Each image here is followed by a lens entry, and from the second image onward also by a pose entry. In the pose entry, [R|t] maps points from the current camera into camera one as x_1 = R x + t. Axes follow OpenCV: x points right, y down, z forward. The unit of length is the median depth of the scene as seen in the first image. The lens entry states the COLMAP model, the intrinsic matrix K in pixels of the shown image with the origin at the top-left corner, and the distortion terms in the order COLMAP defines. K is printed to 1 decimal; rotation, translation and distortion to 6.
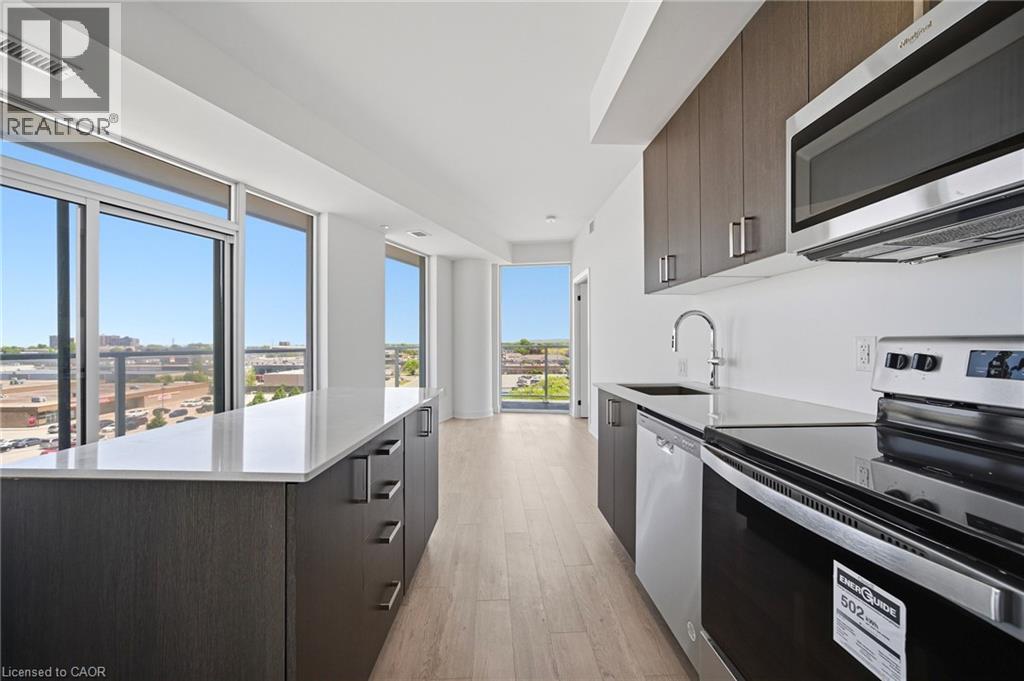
lens RADIAL K [[406.5, 0, 516.9], [0, 406.5, 344.7], [0, 0, 1]] dist [-0.008720, 0.002654]
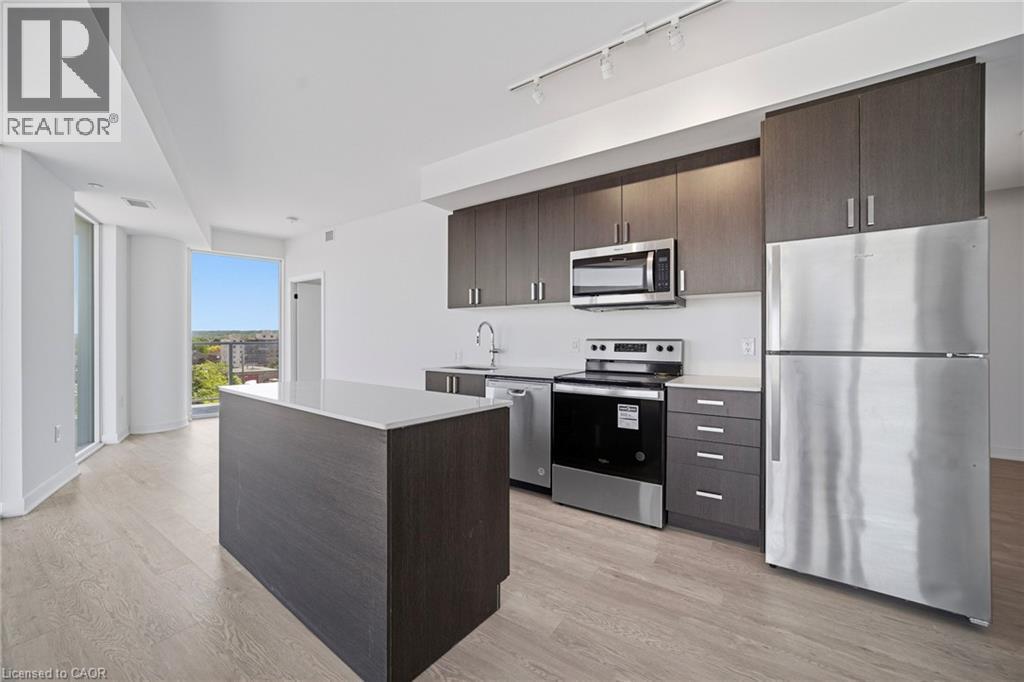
lens RADIAL K [[406.5, 0, 507.3], [0, 406.5, 340.4], [0, 0, 1]] dist [-0.008720, 0.002654]
pose [[0.610230, 0.002021, 0.792222, -0.867064], [0.000267, 0.999996, -0.002757, -0.000445], [-0.792224, 0.001894, 0.610227, -0.125970]]
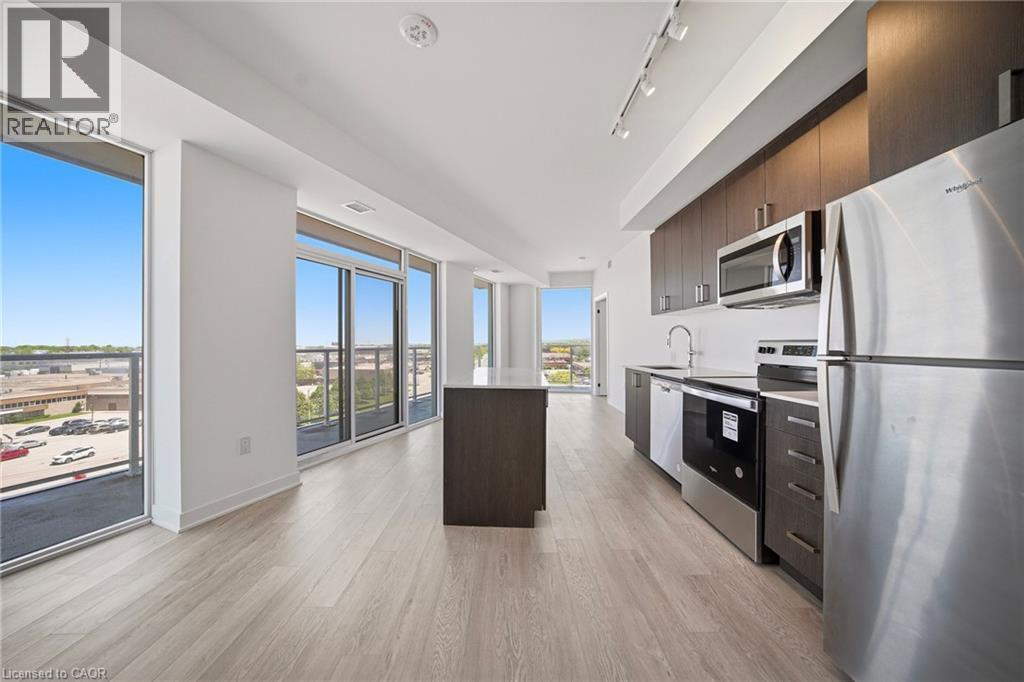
lens RADIAL K [[353.3, 0, 512.2], [0, 353.3, 342.6], [0, 0, 1]] dist [0.001881, 0.000223]
pose [[0.999243, -0.002050, -0.038852, -0.261477], [0.001824, 0.999981, -0.005871, 0.002699], [0.038864, 0.005795, 0.999228, -0.634149]]
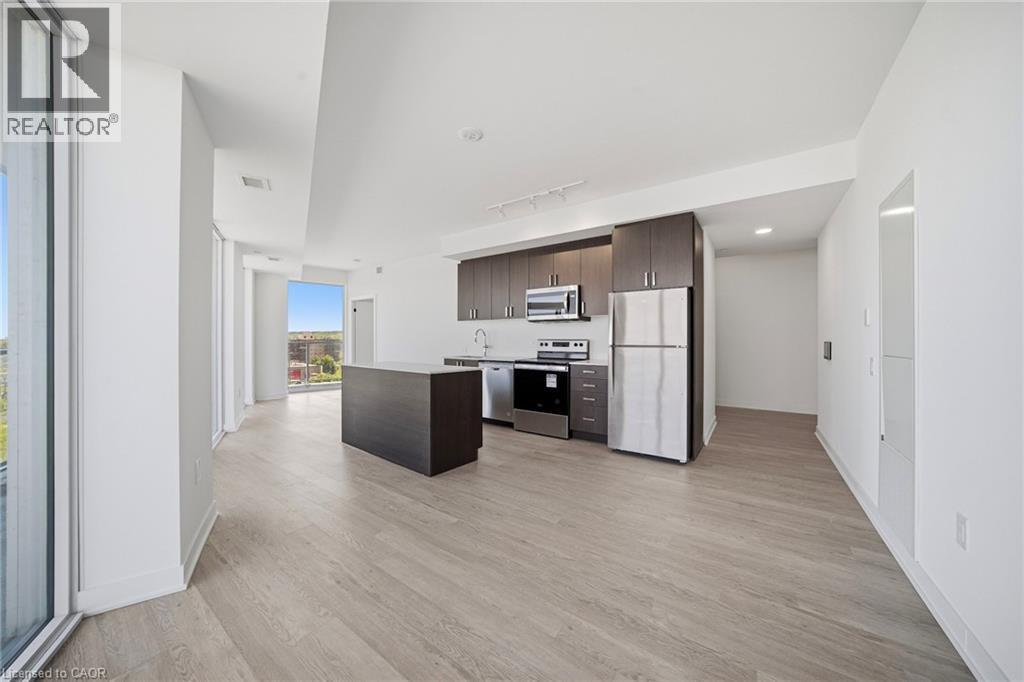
lens RADIAL K [[353.3, 0, 514.8], [0, 353.3, 344.5], [0, 0, 1]] dist [0.001881, 0.000223]
pose [[0.609994, -0.008002, 0.792366, -1.369068], [0.000638, 0.999954, 0.009607, 0.001352], [-0.792406, -0.005355, 0.609971, -0.698393]]
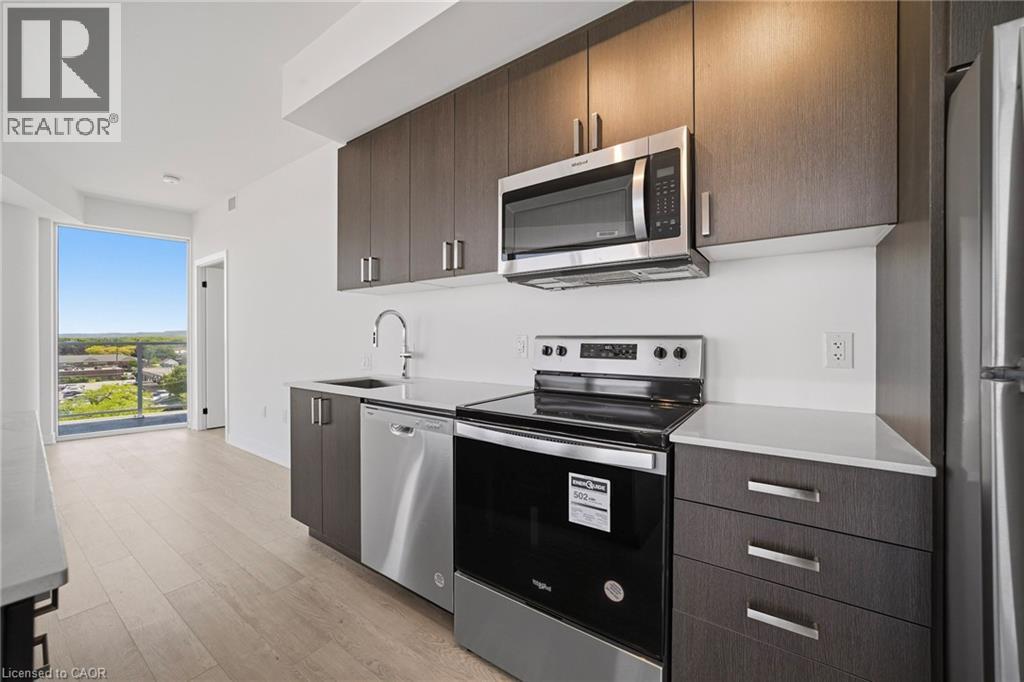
lens RADIAL K [[395.0, 0, 508.4], [0, 395.0, 340.5], [0, 0, 1]] dist [-0.016120, 0.001344]
pose [[0.624964, 0.001019, 0.780653, -0.207581], [0.000083, 0.999999, -0.001372, 0.001202], [-0.780654, 0.000923, 0.624963, 0.067581]]
